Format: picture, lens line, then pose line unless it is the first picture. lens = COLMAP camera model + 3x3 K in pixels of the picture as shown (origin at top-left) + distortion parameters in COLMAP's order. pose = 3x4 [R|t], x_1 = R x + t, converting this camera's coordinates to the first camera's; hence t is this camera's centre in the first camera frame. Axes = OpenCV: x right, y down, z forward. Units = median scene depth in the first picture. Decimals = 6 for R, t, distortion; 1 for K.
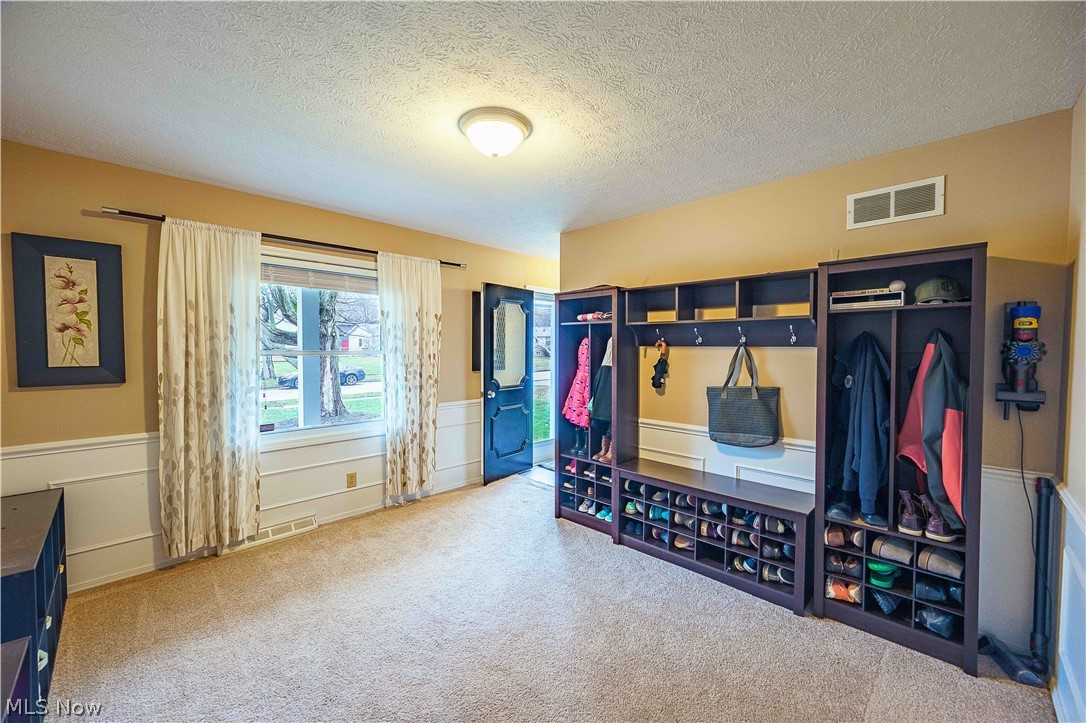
lens RADIAL K [[427.5, 0, 544.9], [0, 427.5, 361.0], [0, 0, 1]] dist [0.000057, 0.000152]
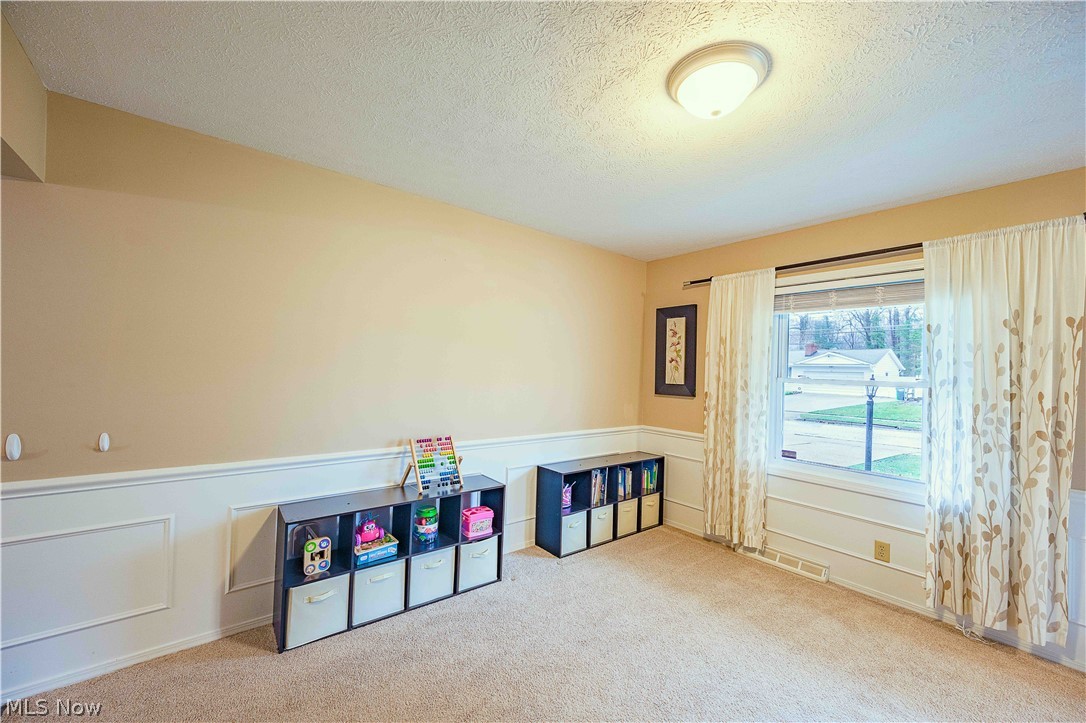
lens RADIAL K [[427.5, 0, 544.9], [0, 427.5, 361.0], [0, 0, 1]] dist [0.000057, 0.000152]
pose [[-0.116890, -0.029823, -0.992697, 0.466191], [-0.062109, 0.997812, -0.022663, -0.005865], [0.991201, 0.059007, -0.118487, 0.577161]]
